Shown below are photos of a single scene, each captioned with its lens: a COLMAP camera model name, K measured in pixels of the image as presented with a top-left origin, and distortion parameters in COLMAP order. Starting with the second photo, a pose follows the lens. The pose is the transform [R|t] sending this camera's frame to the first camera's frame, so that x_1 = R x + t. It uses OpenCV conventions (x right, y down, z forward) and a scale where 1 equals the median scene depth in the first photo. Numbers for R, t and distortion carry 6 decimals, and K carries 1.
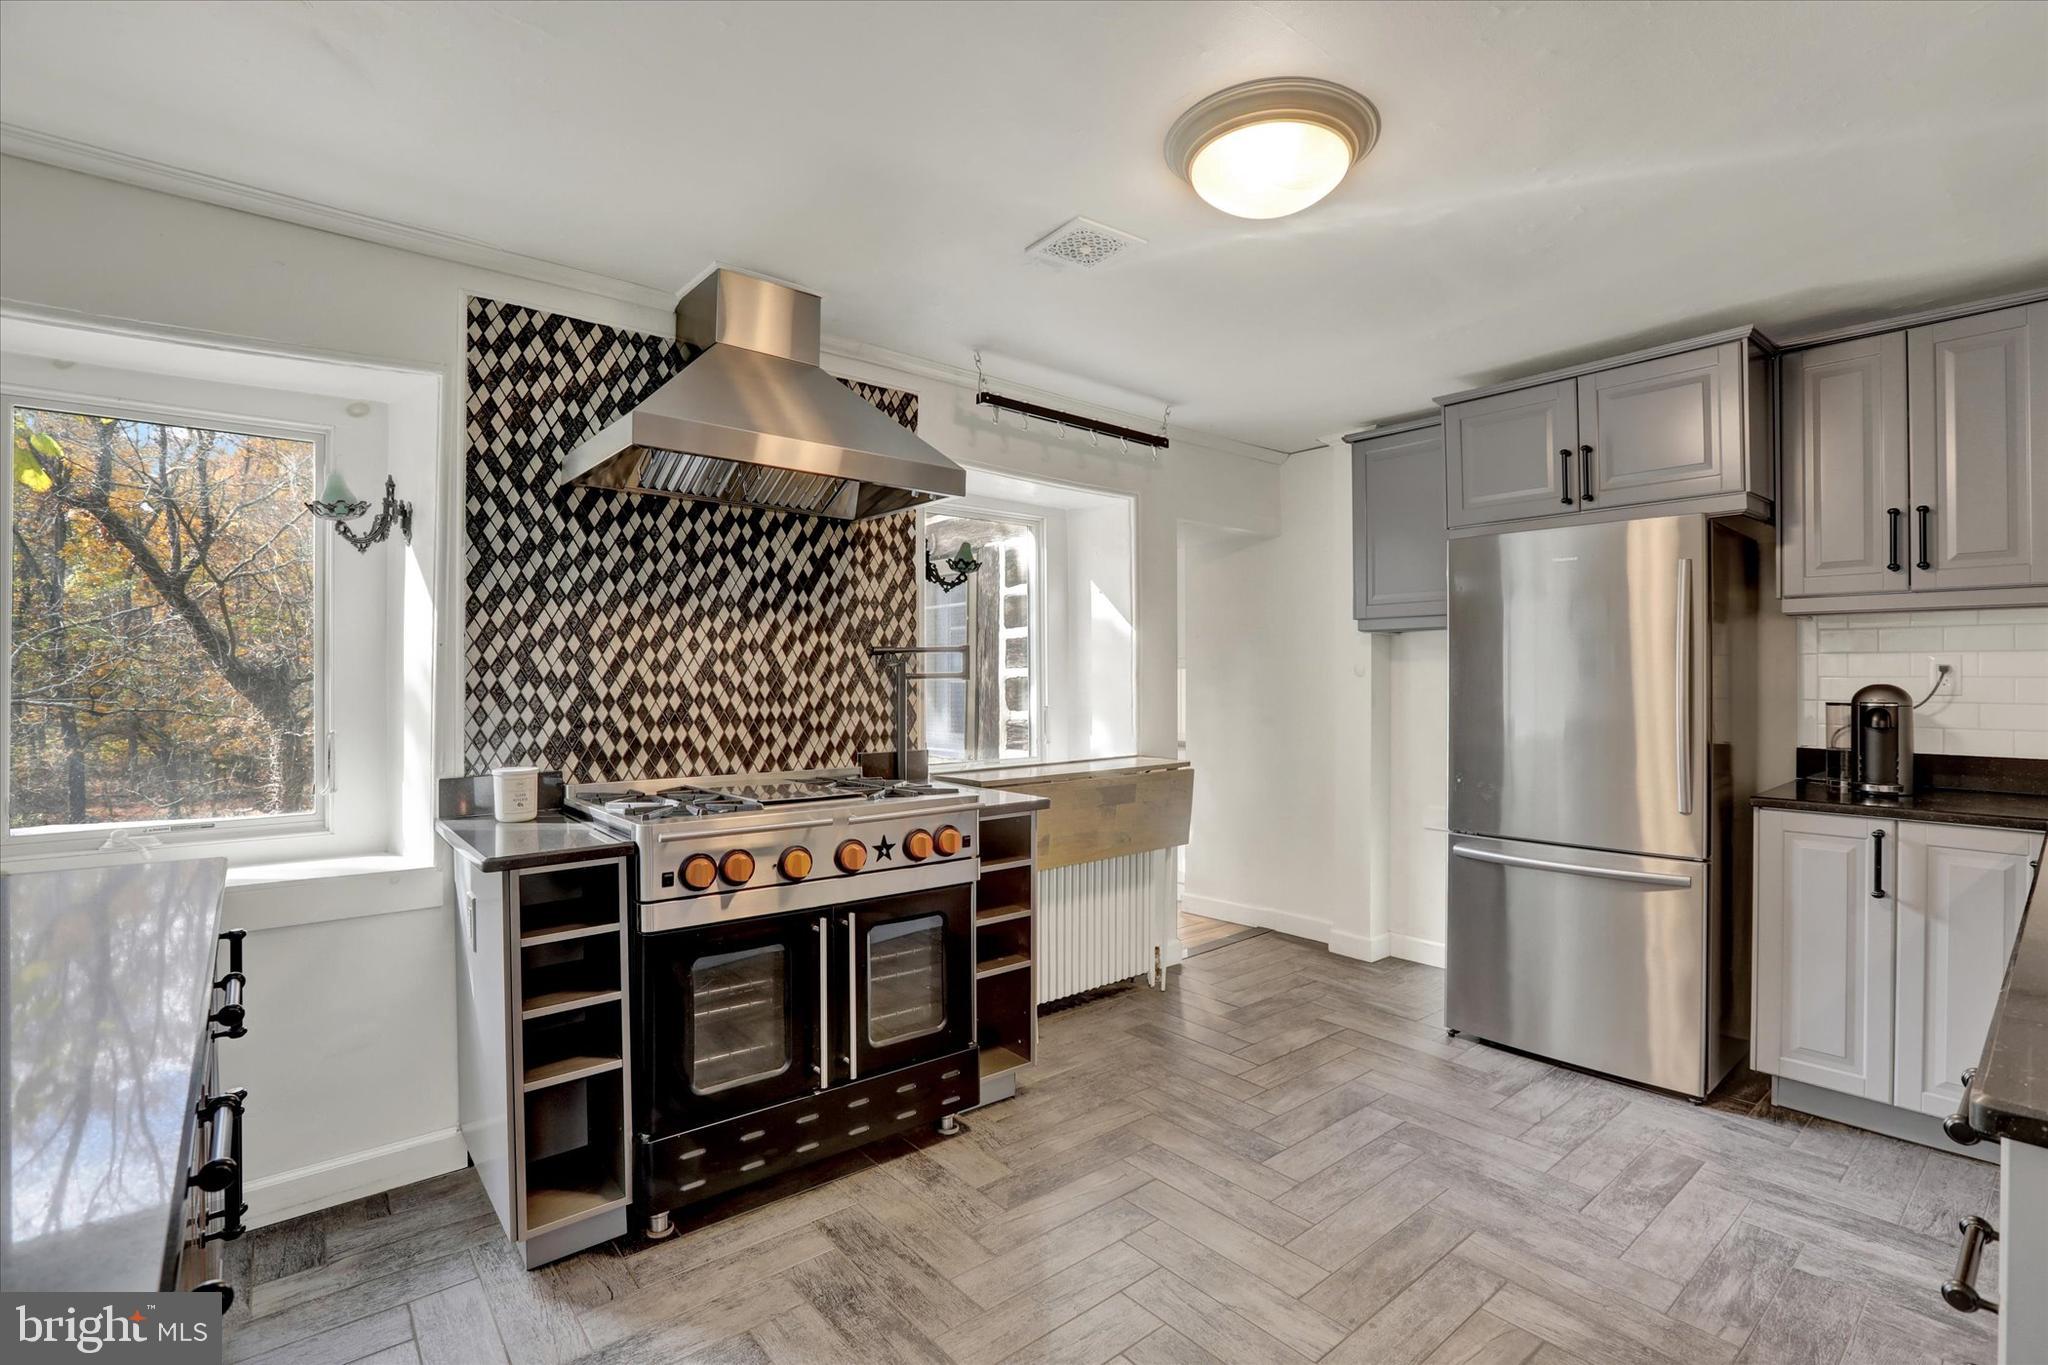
lens RADIAL K [[954.0, 0, 1022.2], [0, 954.0, 680.2], [0, 0, 1]] dist [-0.037249, 0.008719]
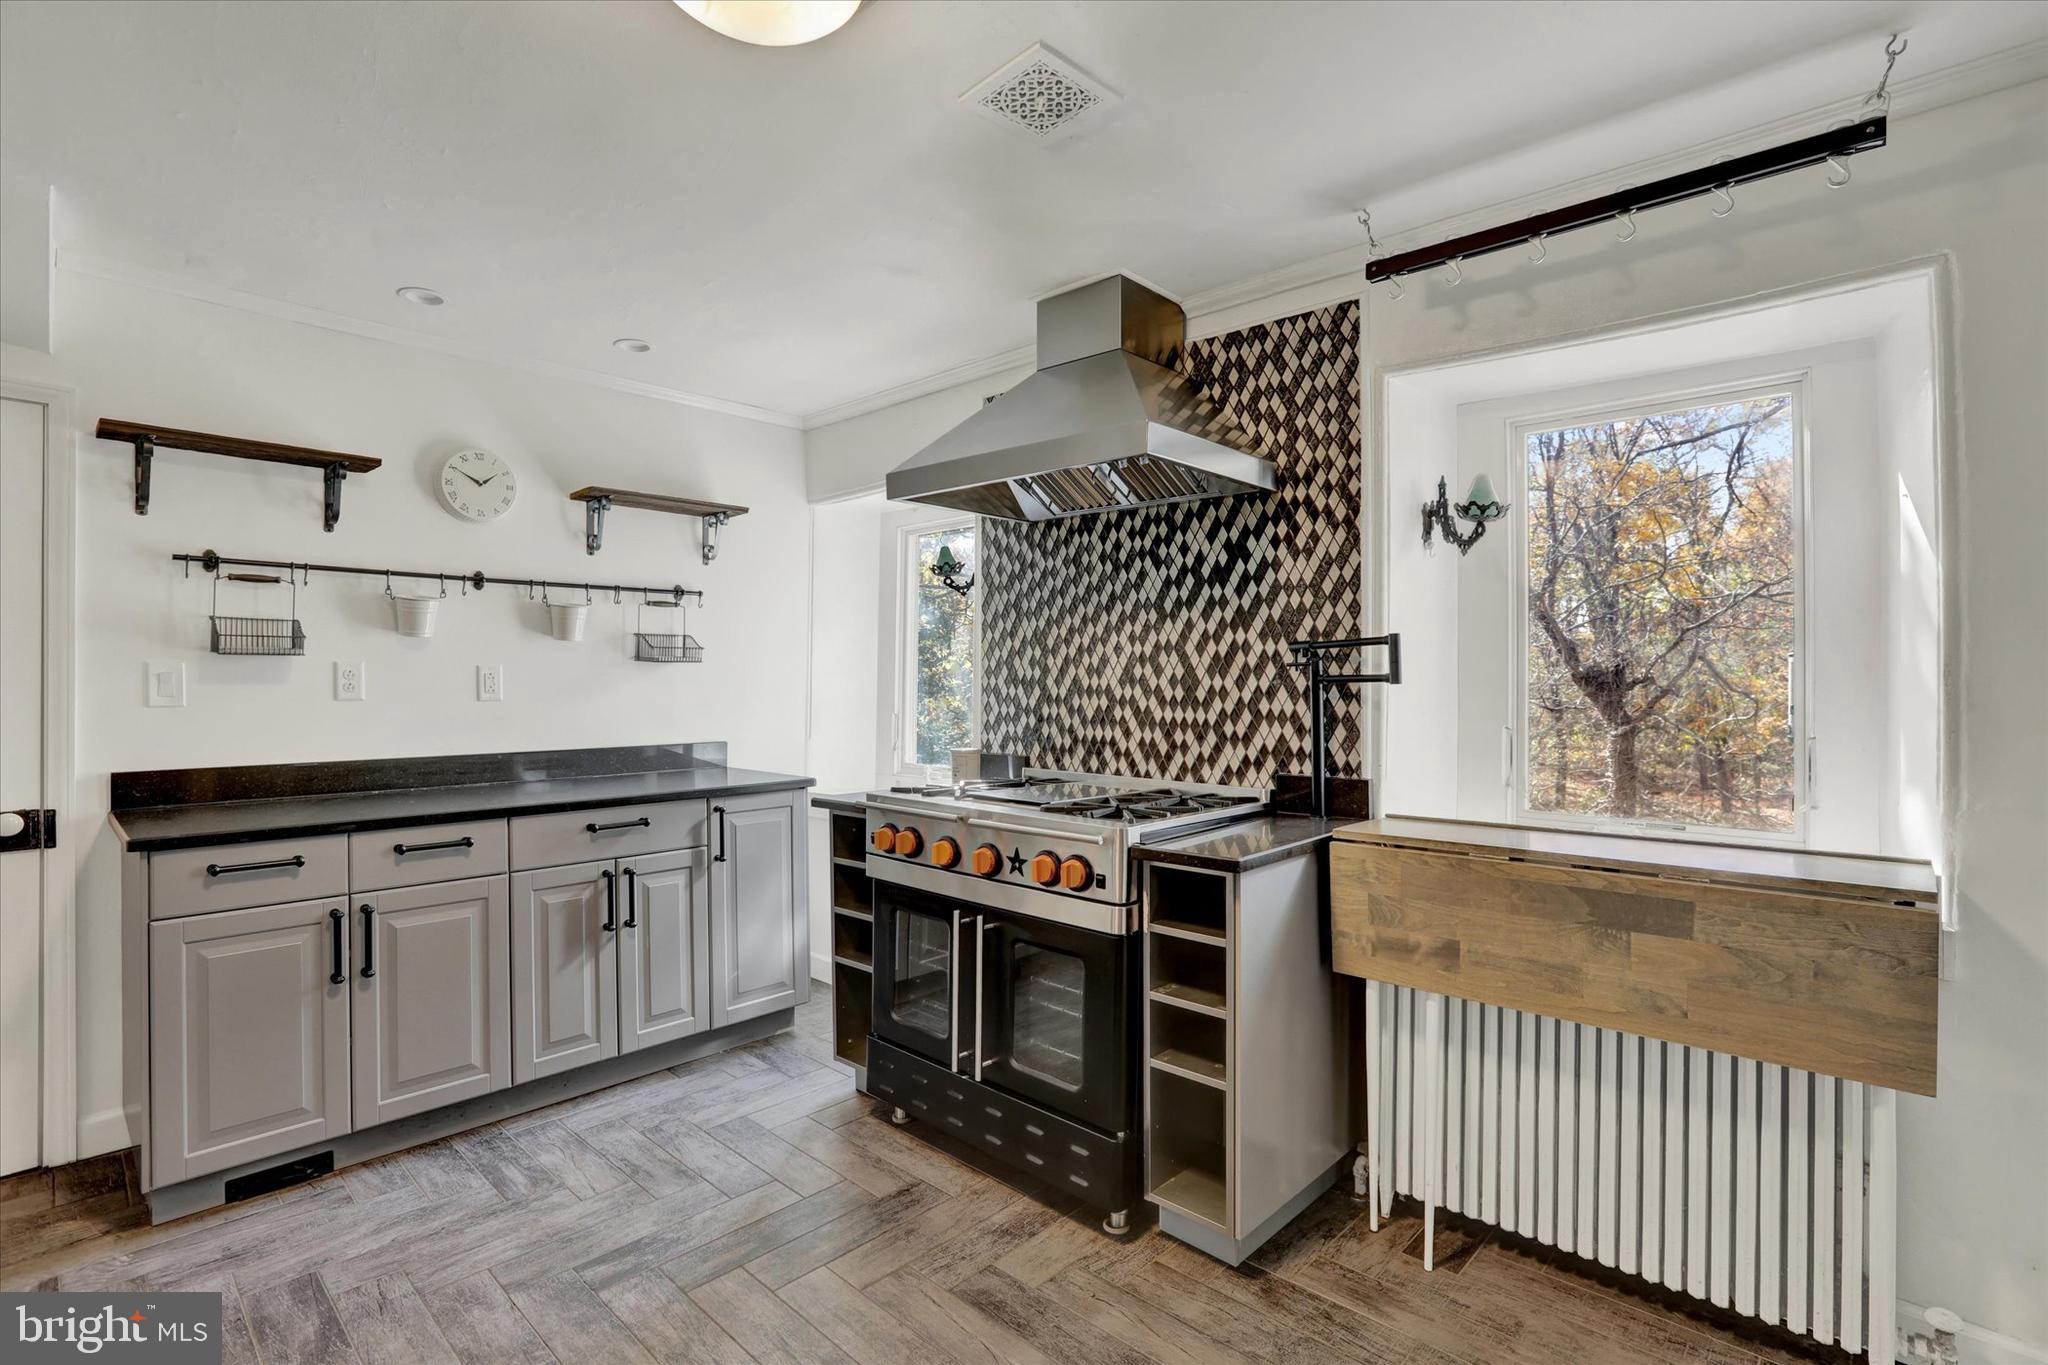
lens RADIAL K [[954.0, 0, 1013.6], [0, 954.0, 678.6], [0, 0, 1]] dist [-0.037249, 0.008719]
pose [[0.133403, 0.000011, -0.991062, 0.637769], [-0.003434, 0.999994, -0.000451, -0.003413], [0.991056, 0.003463, 0.133402, 0.701554]]
